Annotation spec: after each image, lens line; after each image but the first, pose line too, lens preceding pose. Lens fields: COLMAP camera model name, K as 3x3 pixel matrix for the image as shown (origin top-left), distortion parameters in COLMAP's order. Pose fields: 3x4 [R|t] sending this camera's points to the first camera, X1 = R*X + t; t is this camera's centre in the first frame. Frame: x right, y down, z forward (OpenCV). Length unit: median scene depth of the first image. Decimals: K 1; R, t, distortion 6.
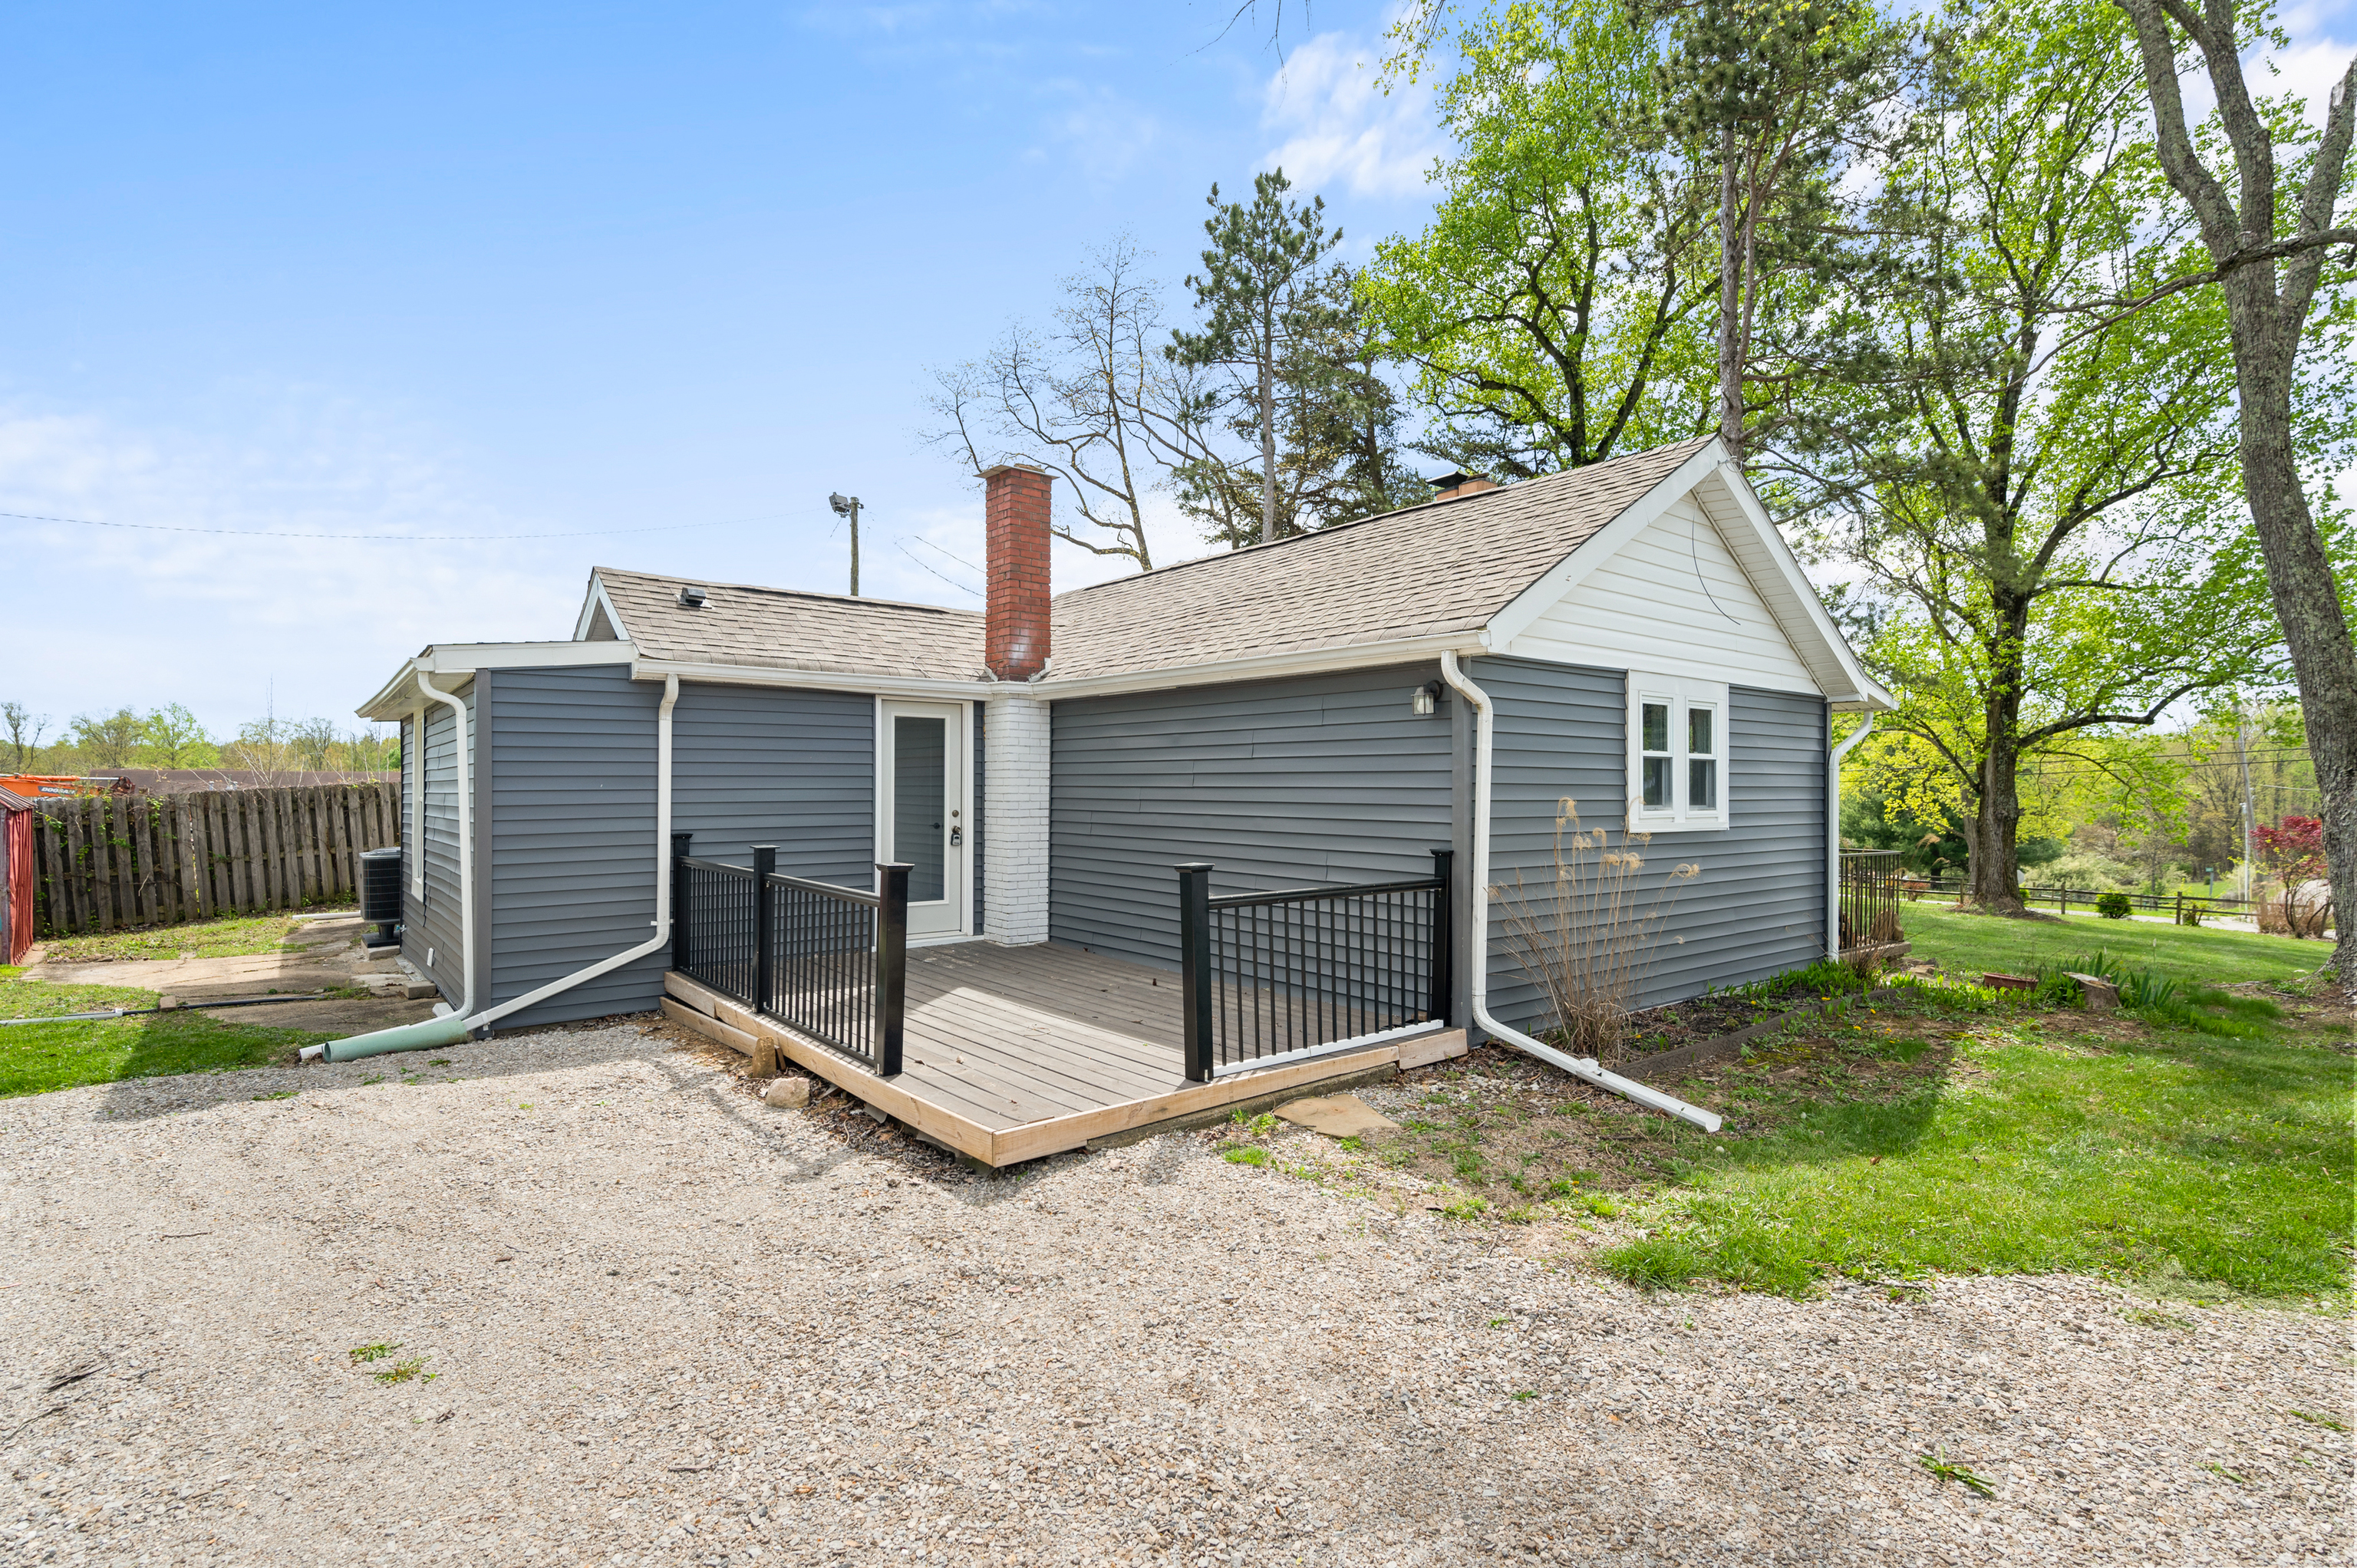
lens RADIAL K [[1156.5, 0, 1178.5], [0, 1156.5, 784.0], [0, 0, 1]] dist [-0.000457, -0.001373]
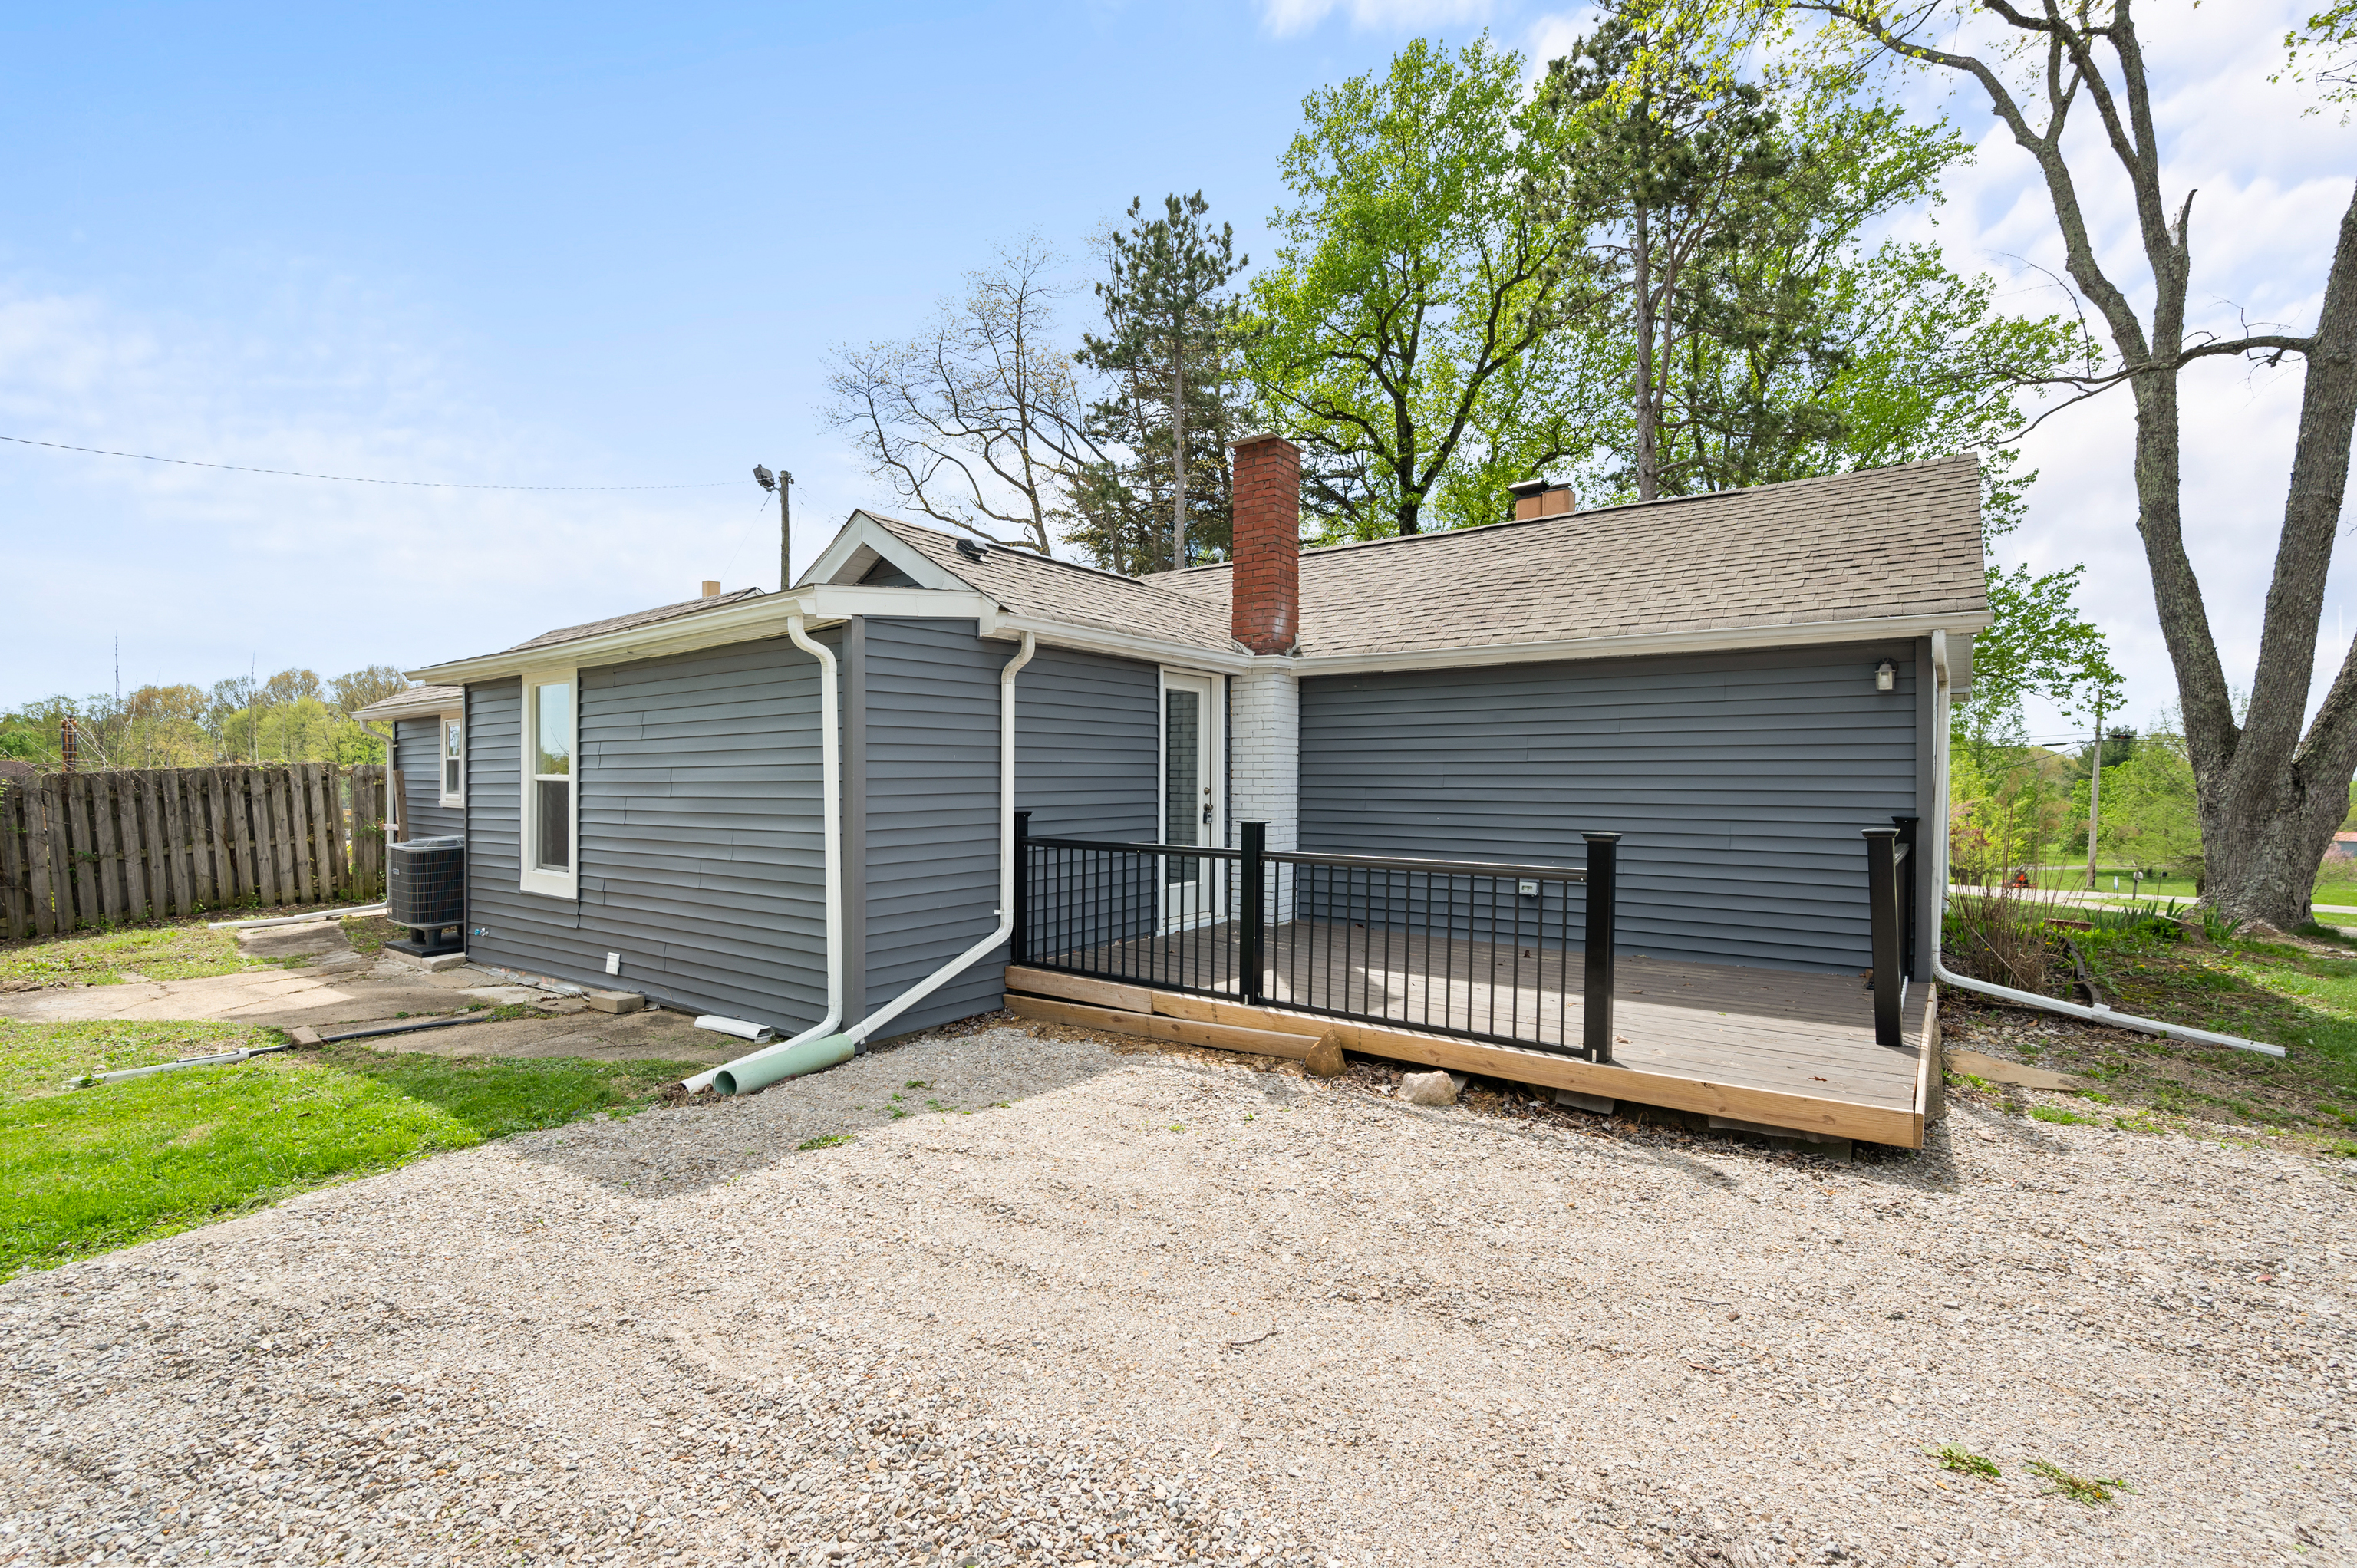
lens RADIAL K [[1057.2, 0, 1178.5], [0, 1057.2, 784.0], [0, 0, 1]] dist [0.002396, -0.004291]
pose [[0.966739, -0.001688, 0.255759, -0.280320], [-0.000152, 0.999974, 0.007176, 0.008402], [-0.255764, -0.006976, 0.966714, 0.095378]]
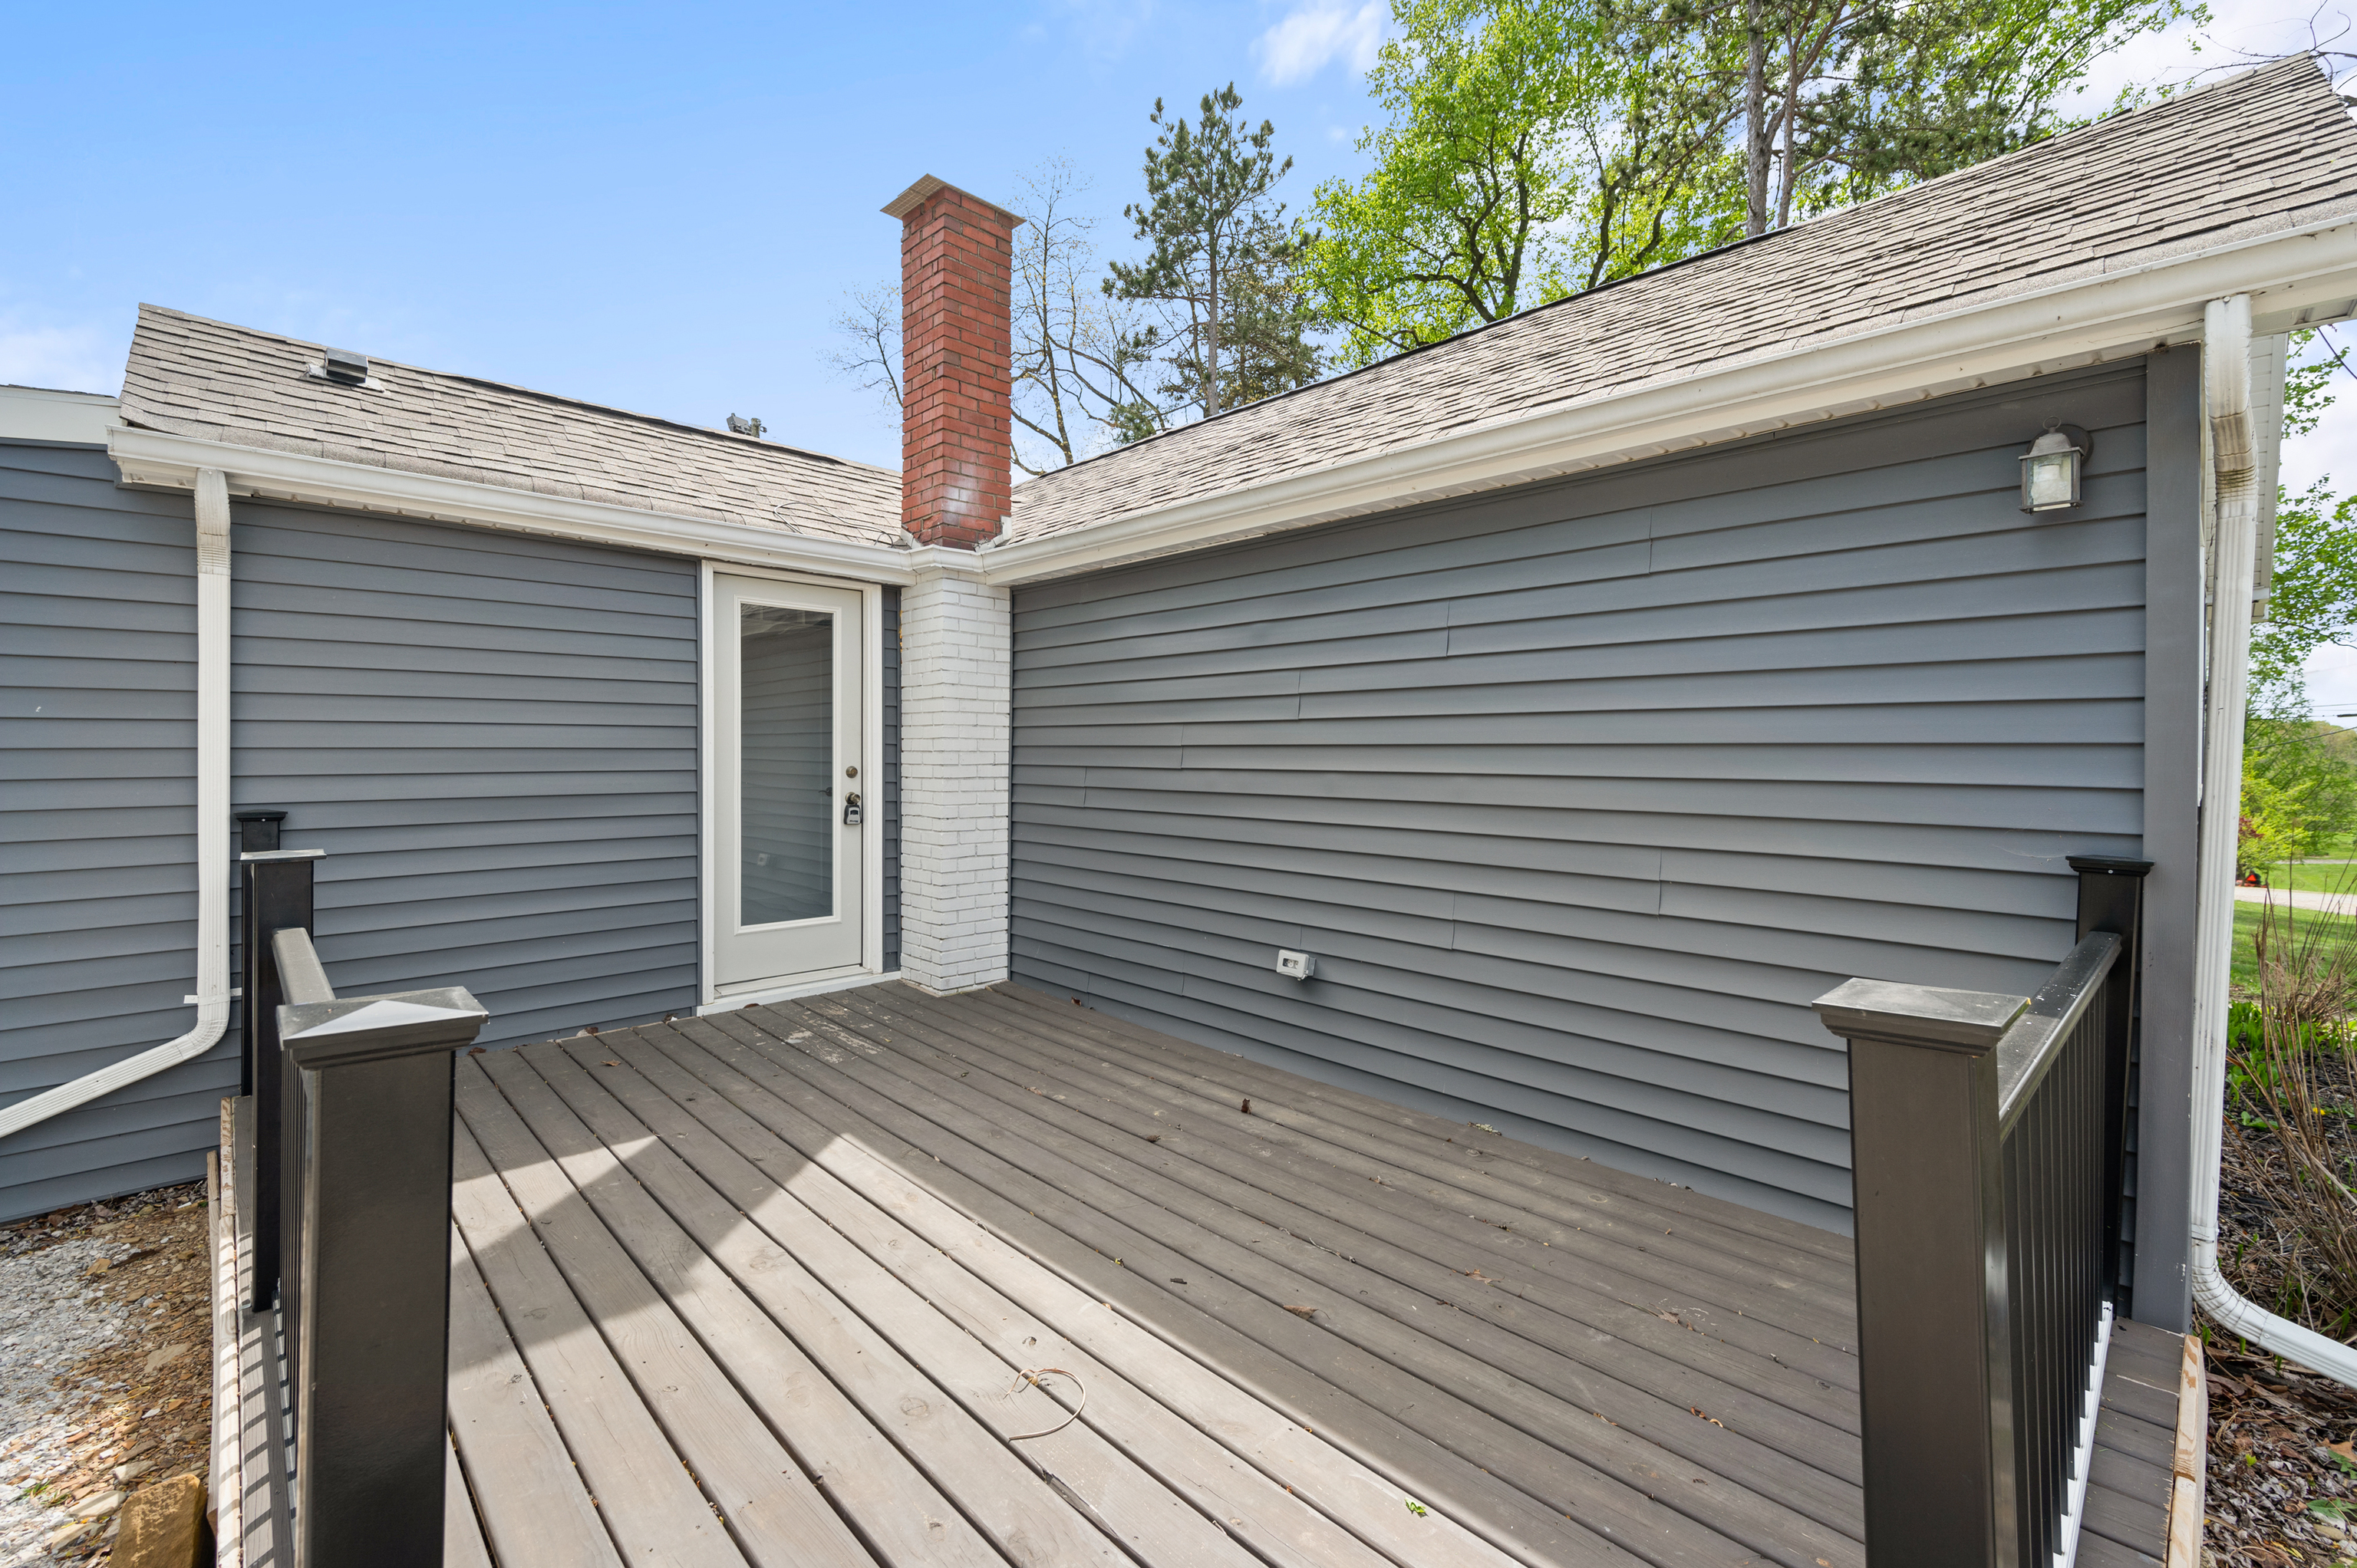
lens RADIAL K [[1009.1, 0, 1178.9], [0, 1009.1, 767.6], [0, 0, 1]] dist [-0.001463, 0.000203]
pose [[0.995481, 0.000377, 0.094960, -0.046249], [-0.001826, 0.999883, 0.015169, 0.009444], [-0.094944, -0.015274, 0.995365, 0.291619]]
